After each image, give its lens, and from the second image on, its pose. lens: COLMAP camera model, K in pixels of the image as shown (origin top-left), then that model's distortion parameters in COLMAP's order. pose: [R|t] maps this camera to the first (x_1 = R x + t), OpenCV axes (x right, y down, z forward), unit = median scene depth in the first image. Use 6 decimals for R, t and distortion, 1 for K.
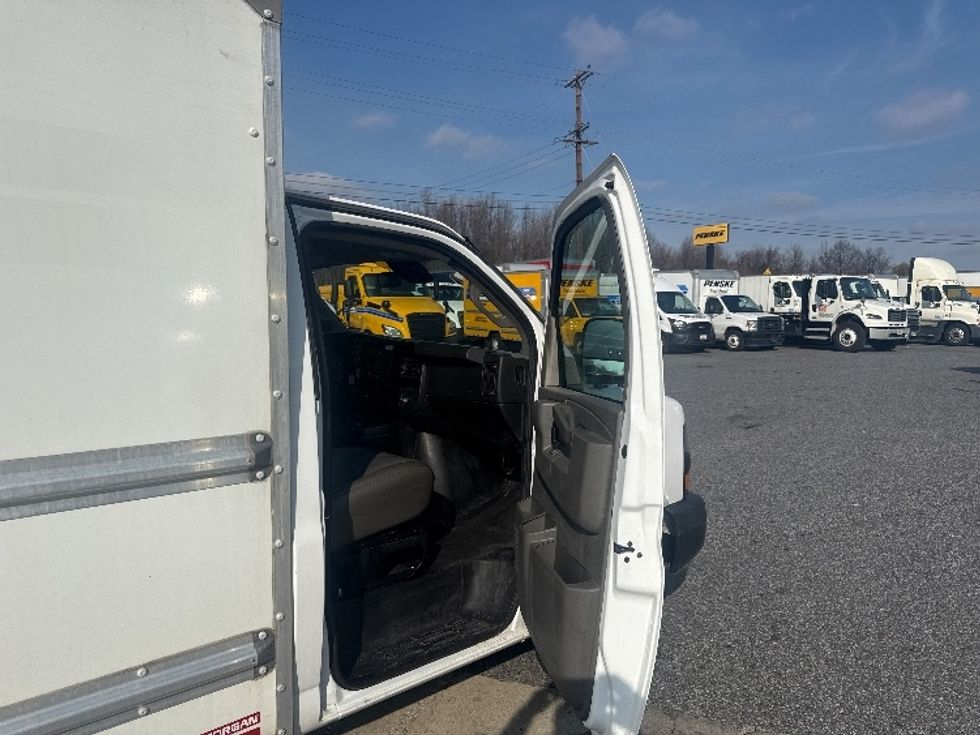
lens RADIAL K [[697.0, 0, 504.1], [0, 697.0, 371.5], [0, 0, 1]] dist [0.054973, -0.062855]
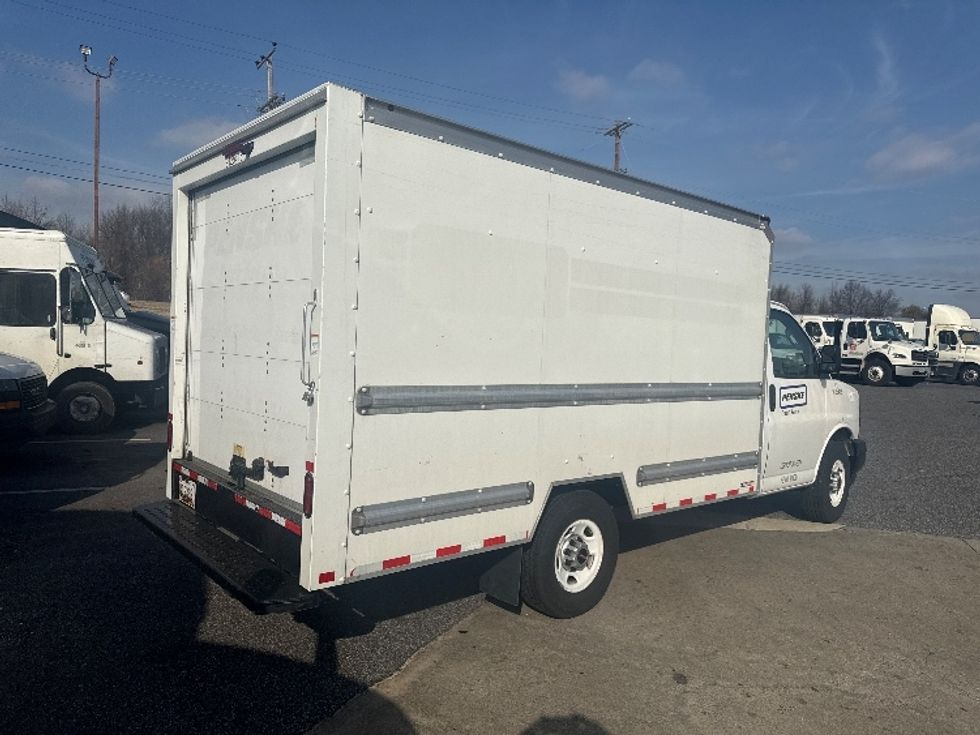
lens RADIAL K [[697.0, 0, 493.2], [0, 697.0, 368.7], [0, 0, 1]] dist [0.054973, -0.062855]
pose [[0.999117, 0.037553, -0.018867, -0.104940], [-0.038307, 0.998409, -0.041366, 0.014465], [0.017283, 0.042052, 0.998966, -0.144342]]
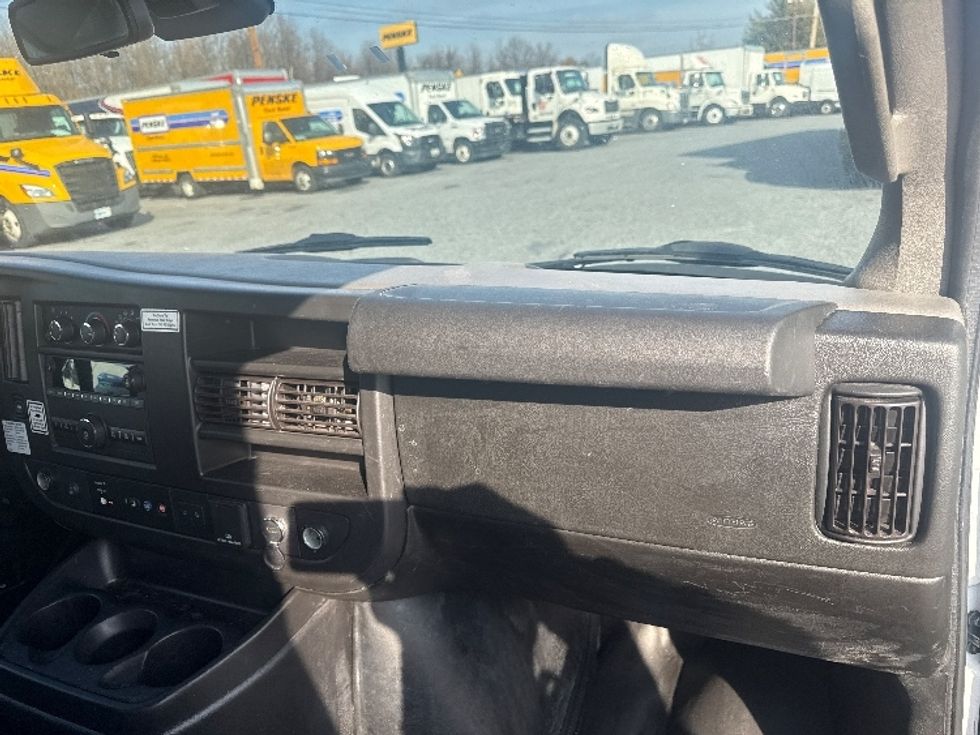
lens RADIAL K [[697.0, 0, 492.6], [0, 697.0, 370.6], [0, 0, 1]] dist [0.054973, -0.062855]
pose [[0.911458, -0.223223, 0.345567, -0.019389], [0.133336, 0.954938, 0.265169, -0.008658], [-0.389187, -0.195613, 0.900149, 0.096637]]
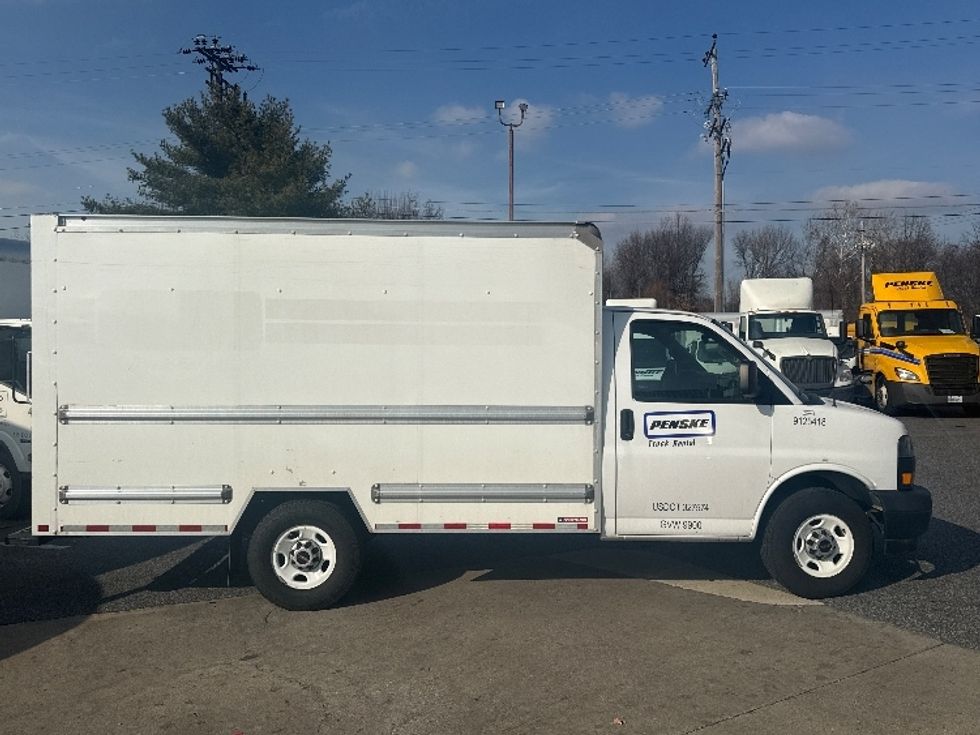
lens RADIAL K [[819.2, 0, 493.6], [0, 819.2, 367.2], [0, 0, 1]] dist [0.021243, -0.010364]
pose [[0.755404, 0.008584, -0.655203, 0.100622], [-0.051921, 0.997554, -0.046791, 0.007630], [0.653199, 0.069365, 0.754003, -0.112247]]
